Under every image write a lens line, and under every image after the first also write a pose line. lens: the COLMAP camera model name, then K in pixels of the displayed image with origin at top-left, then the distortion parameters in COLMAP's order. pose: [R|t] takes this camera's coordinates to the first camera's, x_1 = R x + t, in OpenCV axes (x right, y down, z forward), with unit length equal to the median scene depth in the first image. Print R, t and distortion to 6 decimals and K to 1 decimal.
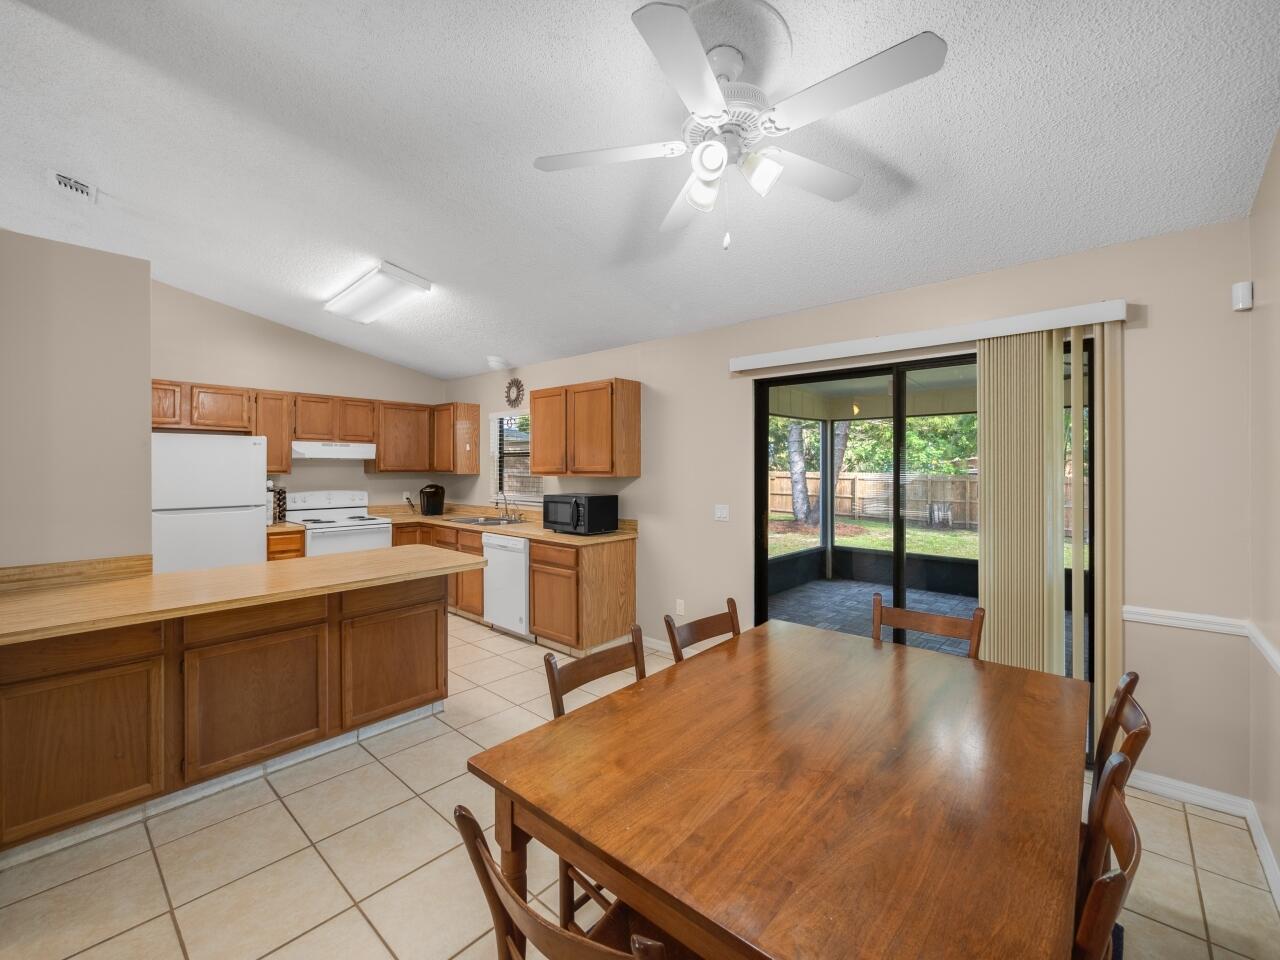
lens RADIAL K [[541.2, 0, 619.3], [0, 541.2, 470.3], [0, 0, 1]] dist [-0.008961, 0.001414]
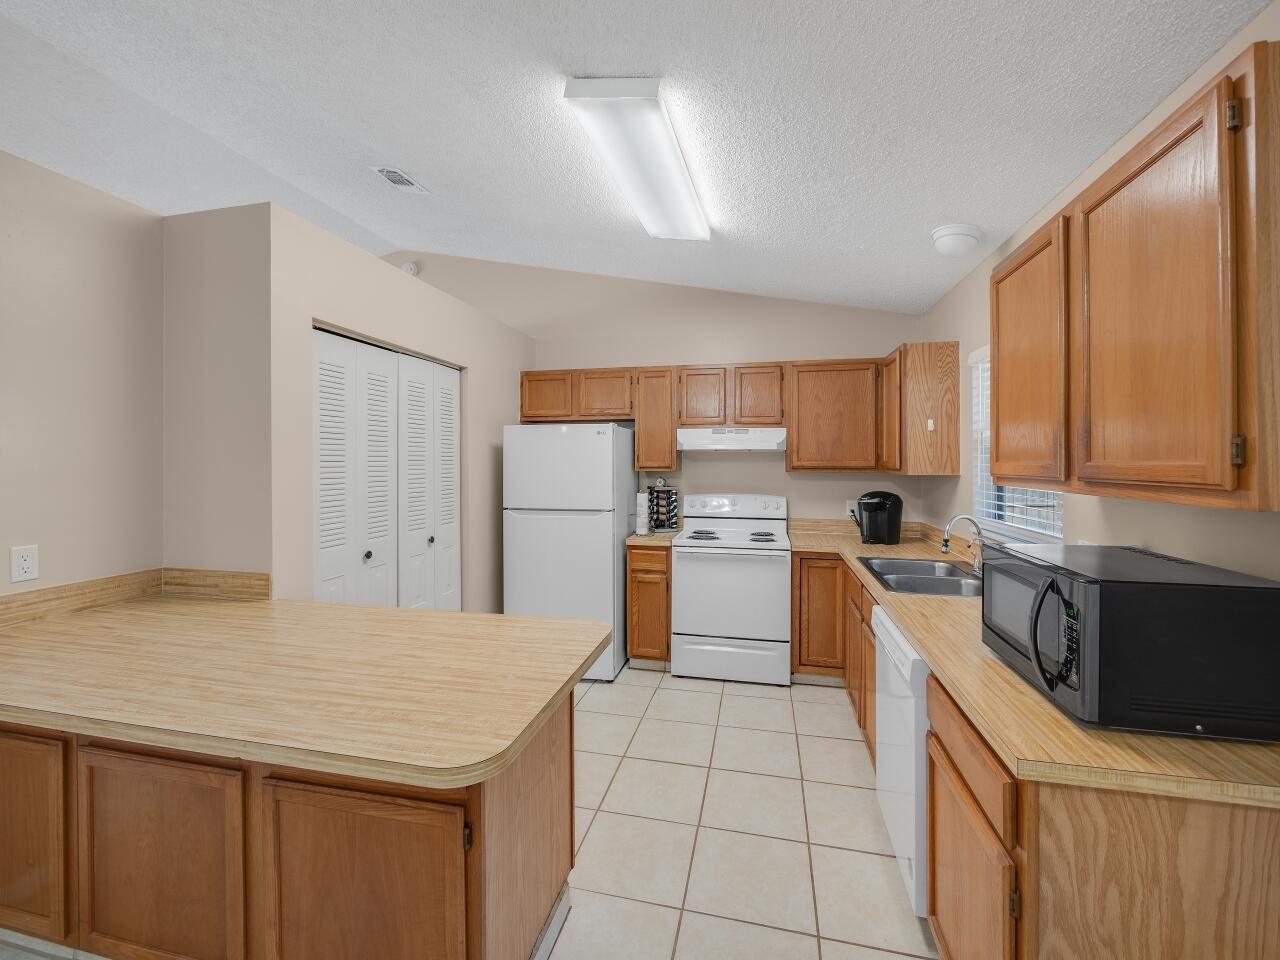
lens RADIAL K [[541.2, 0, 636.1], [0, 541.2, 460.6], [0, 0, 1]] dist [-0.008961, 0.001414]
pose [[0.498890, -0.001101, -0.866665, 0.042094], [-0.004290, 0.999984, -0.003740, -0.004810], [0.866655, 0.005583, 0.498877, 0.555249]]
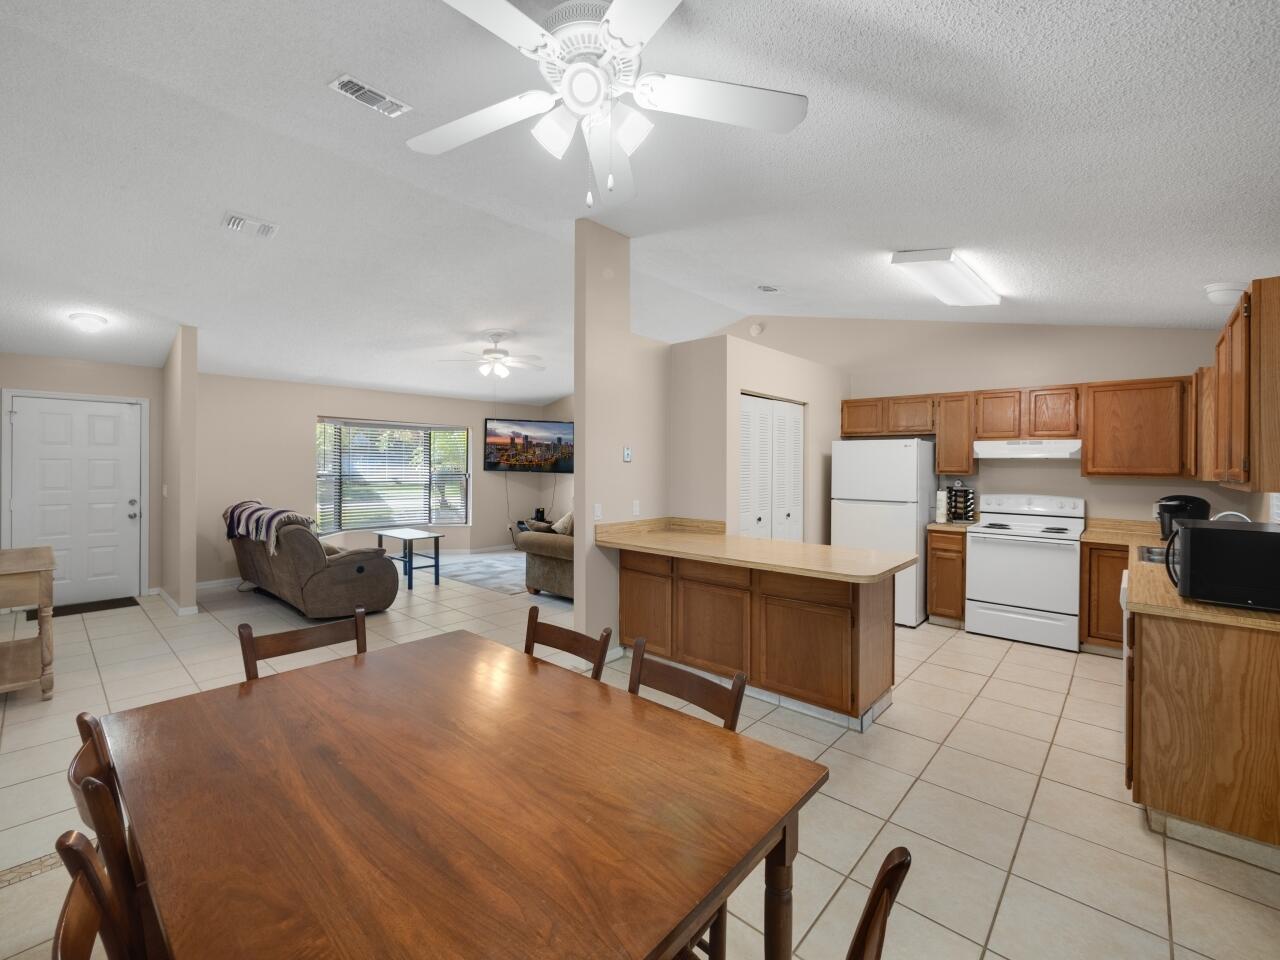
lens RADIAL K [[541.2, 0, 636.6], [0, 541.2, 467.5], [0, 0, 1]] dist [-0.008961, 0.001414]
pose [[0.011098, 0.006295, -0.999919, 0.364902], [-0.012323, 0.999905, 0.006158, -0.004296], [0.999862, 0.012254, 0.011175, 0.374505]]
